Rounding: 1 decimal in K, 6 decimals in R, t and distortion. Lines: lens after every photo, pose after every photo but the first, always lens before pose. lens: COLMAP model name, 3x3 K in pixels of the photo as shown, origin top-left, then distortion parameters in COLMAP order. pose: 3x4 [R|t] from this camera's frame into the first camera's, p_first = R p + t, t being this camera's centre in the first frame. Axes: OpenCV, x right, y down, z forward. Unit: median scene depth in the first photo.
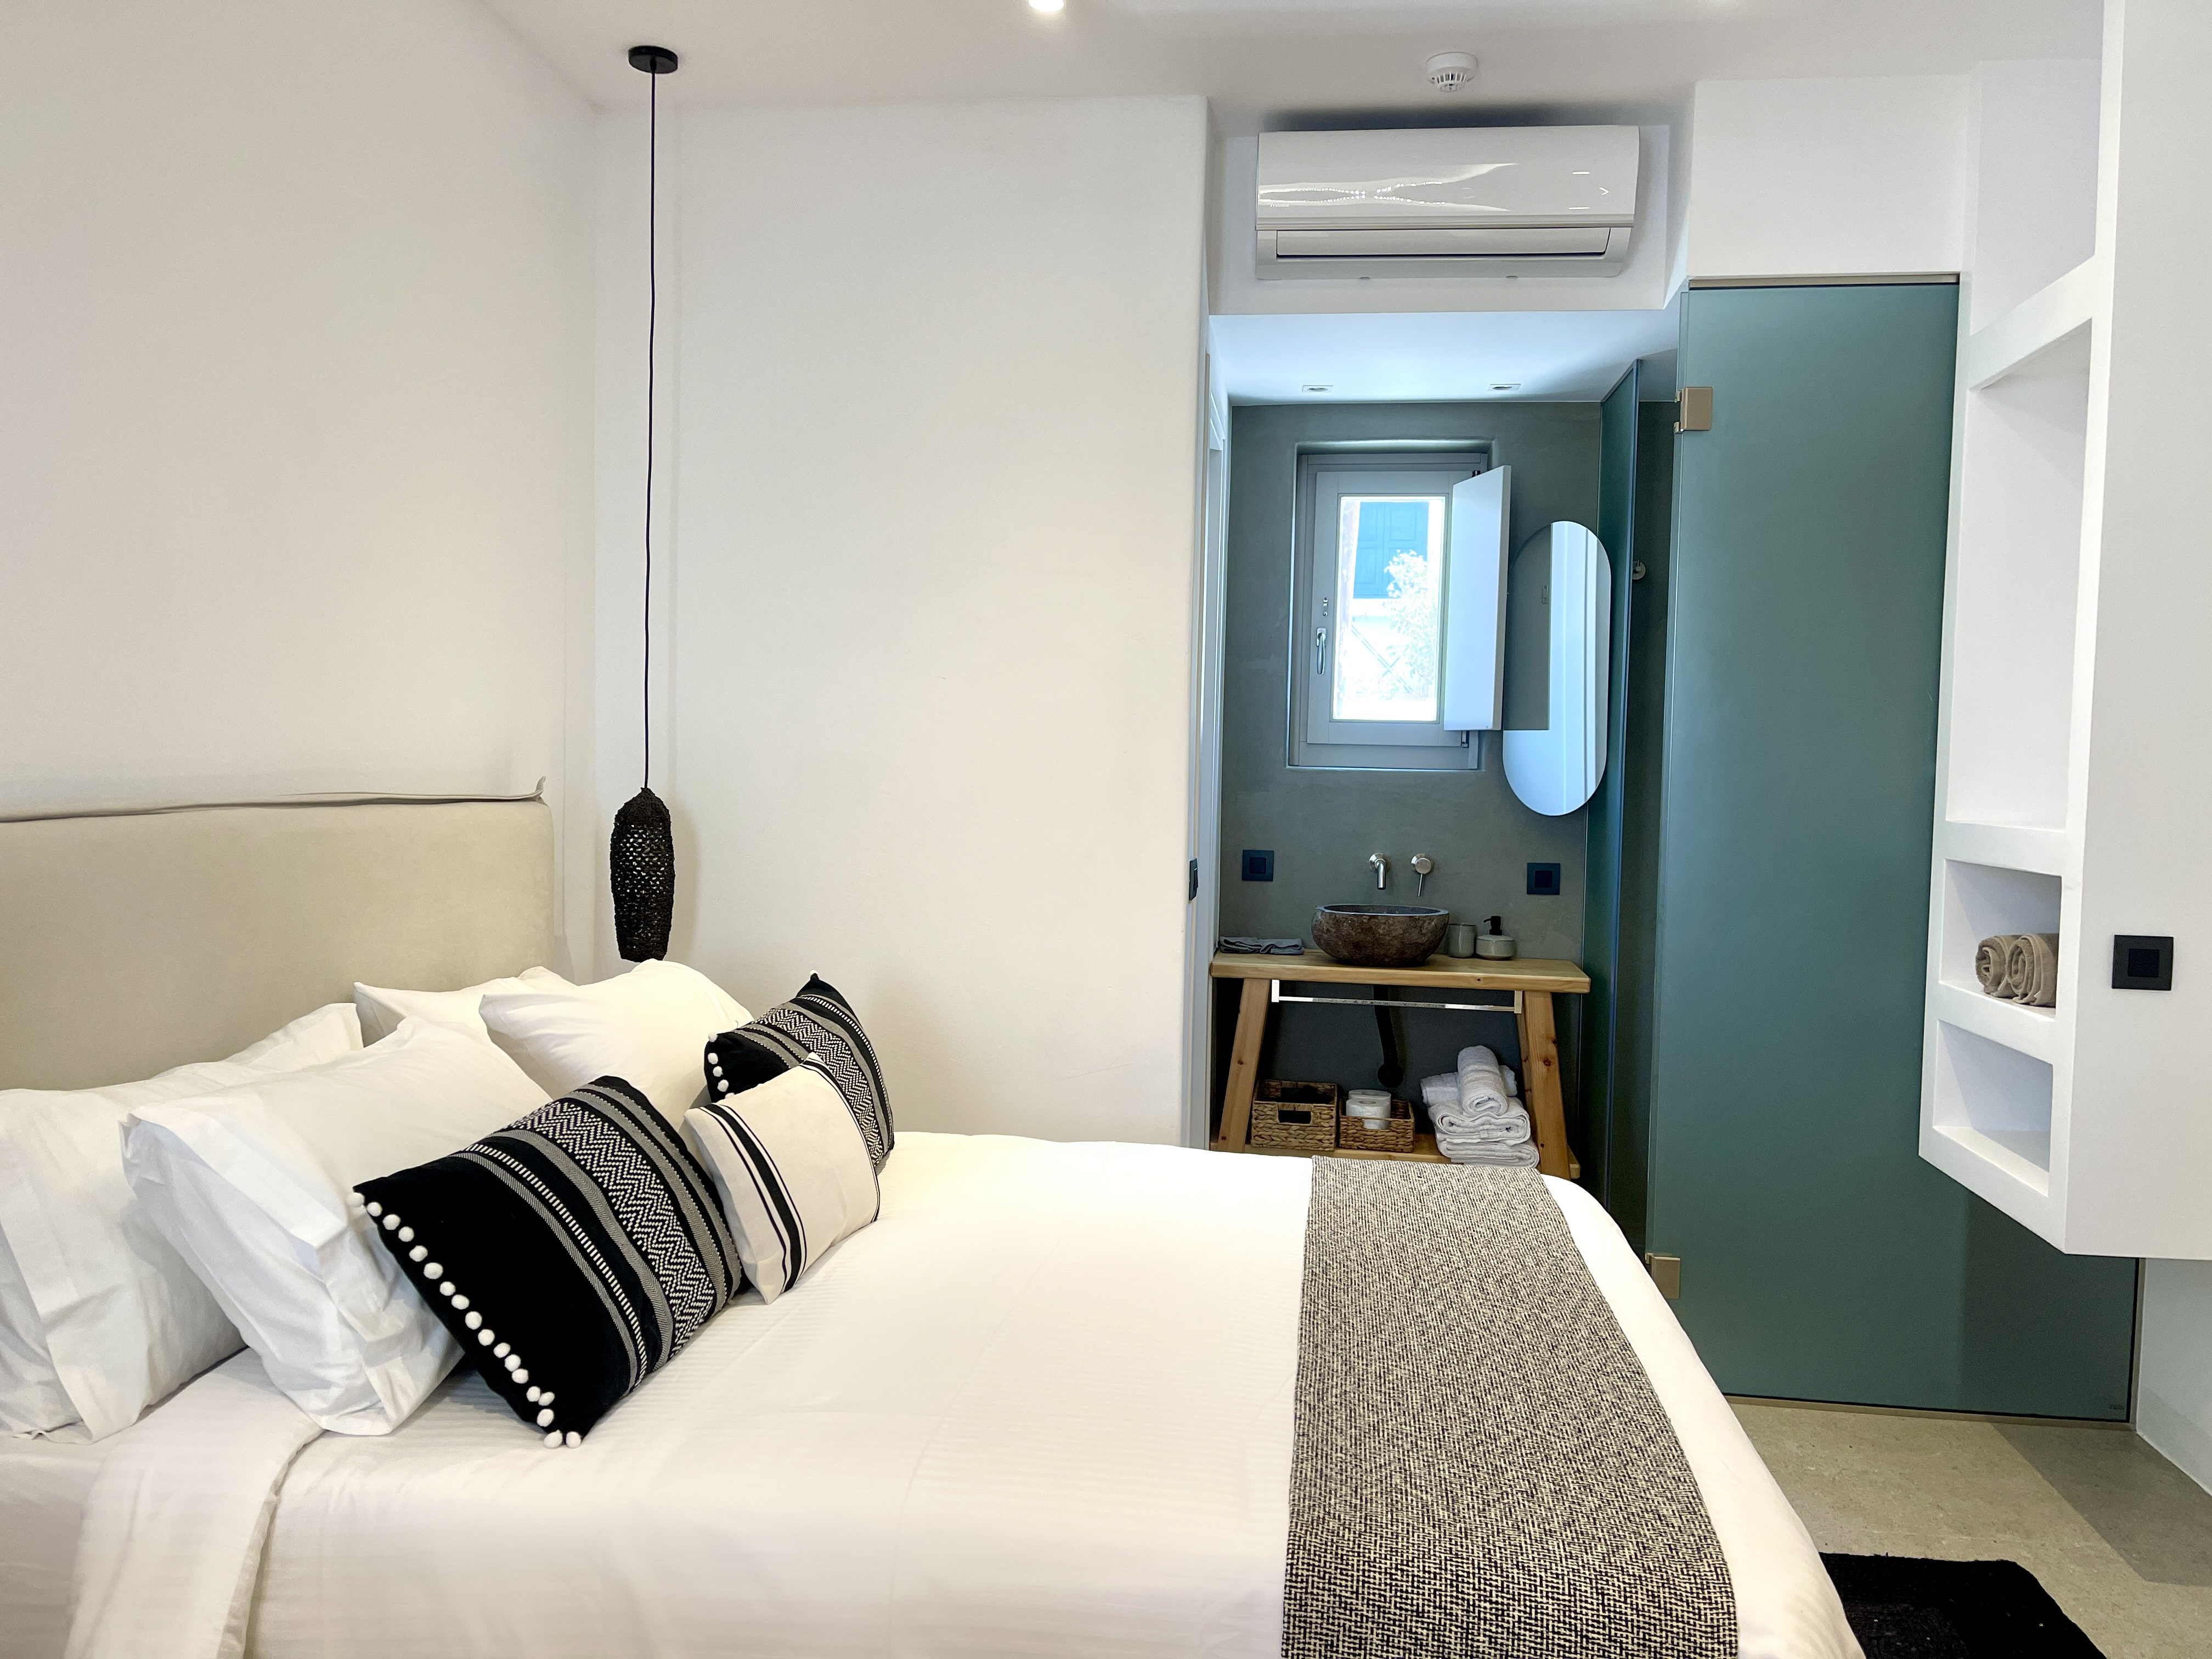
lens RADIAL K [[1678.7, 0, 1098.2], [0, 1678.7, 833.5], [0, 0, 1]] dist [0.086579, -0.106174]
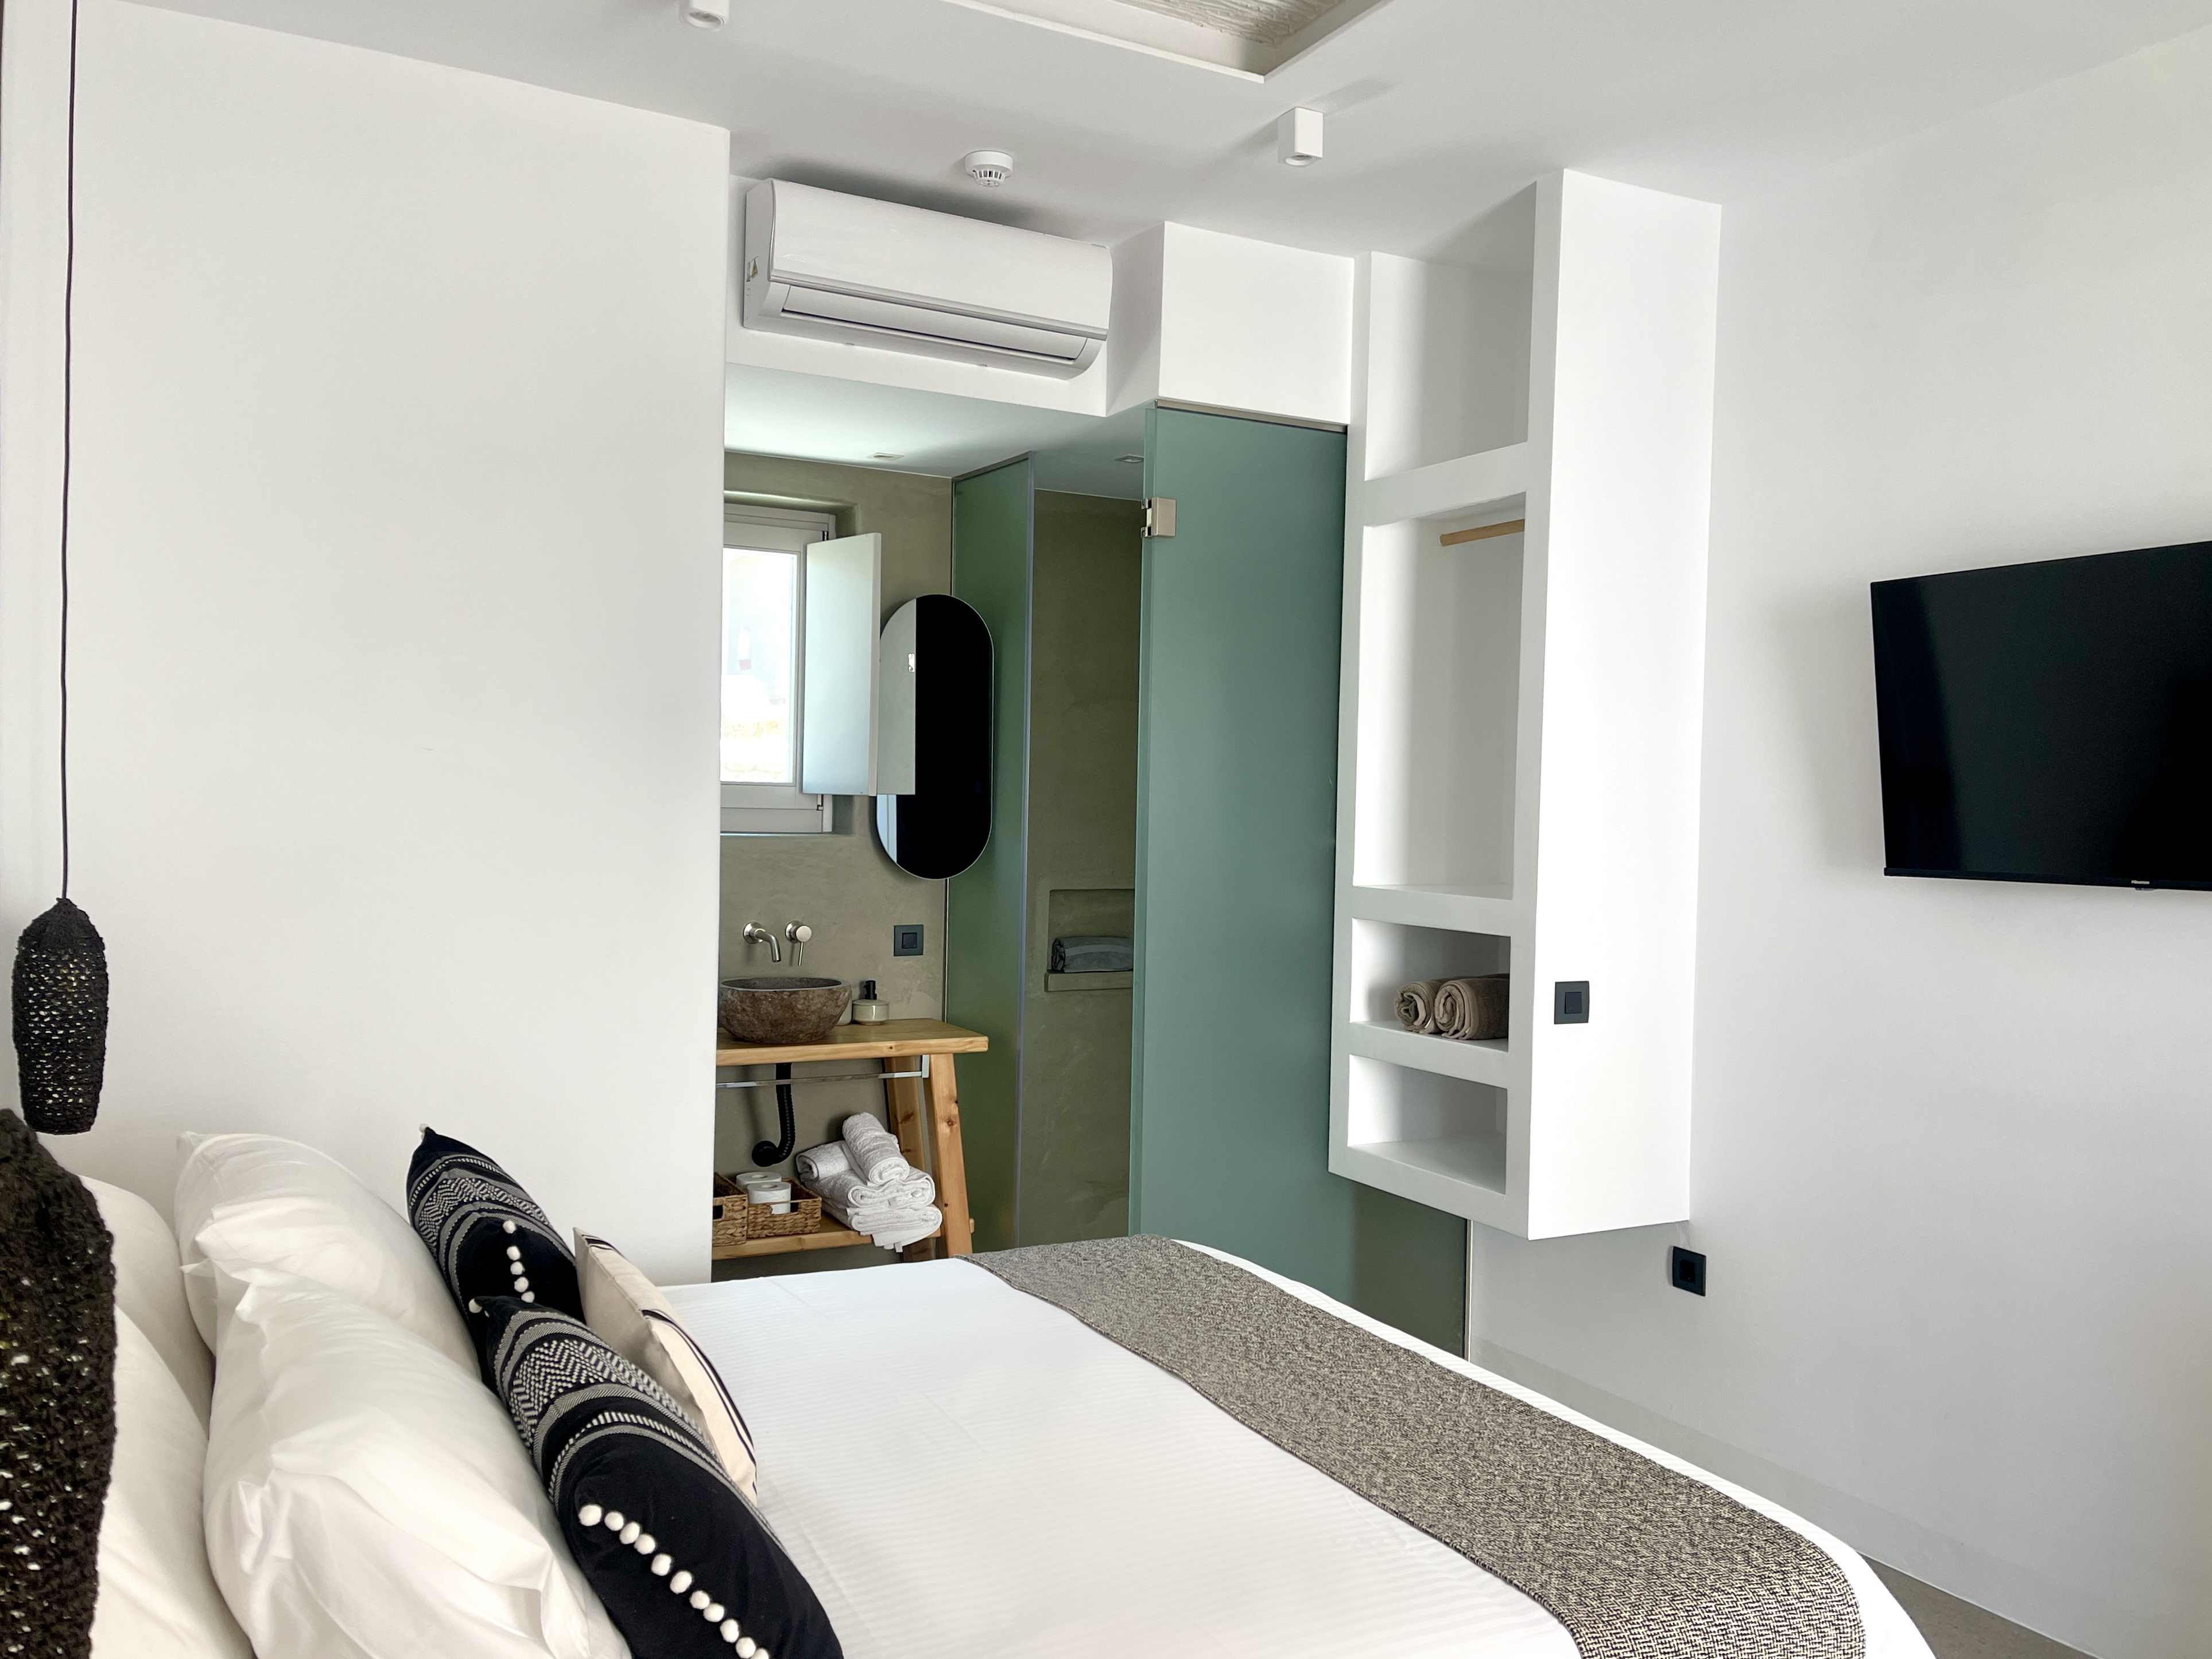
lens RADIAL K [[1763.7, 0, 1069.1], [0, 1763.7, 838.5], [0, 0, 1]] dist [0.042160, -0.002830]
pose [[0.815317, -0.017720, 0.578743, -0.361959], [0.021843, 0.999761, -0.000160, -0.043478], [-0.578602, 0.012772, 0.815510, 0.107468]]
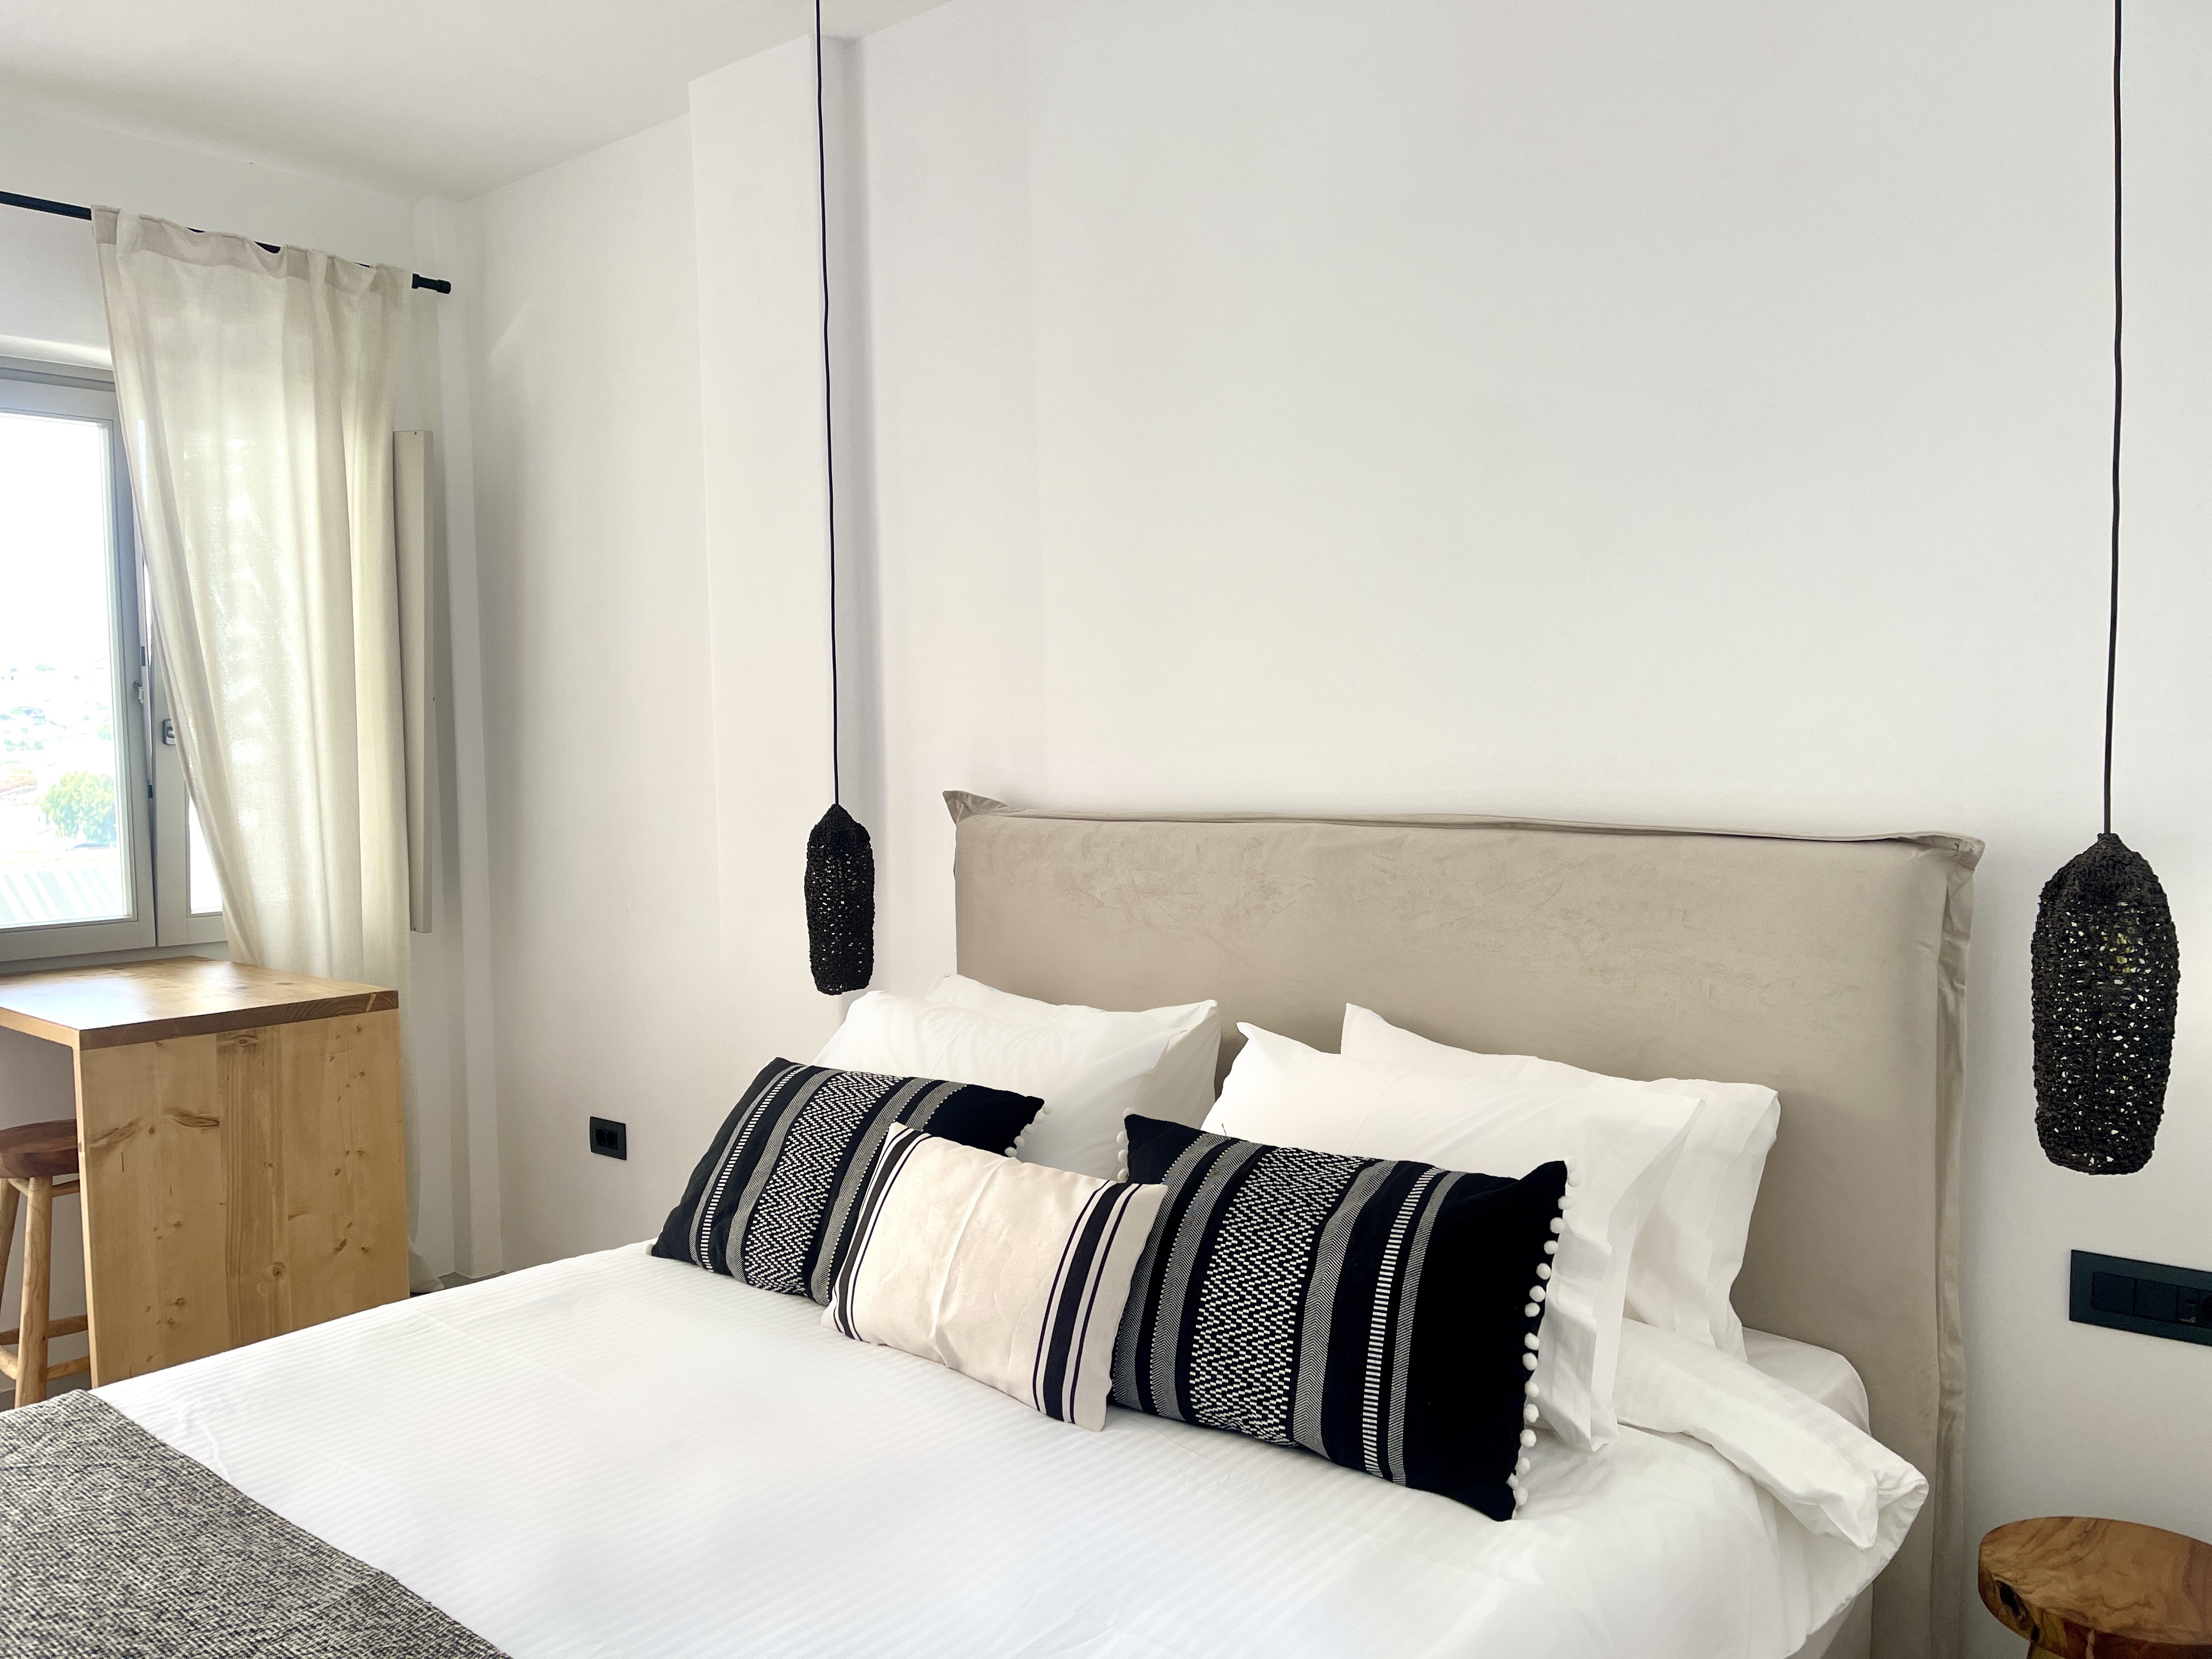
lens RADIAL K [[1676.7, 0, 1103.6], [0, 1676.7, 836.5], [0, 0, 1]] dist [0.067071, -0.082566]
pose [[-0.544117, 0.030067, -0.838470, 0.335257], [-0.035313, 0.997651, 0.058692, -0.045059], [0.838266, 0.061545, -0.541777, 1.035341]]
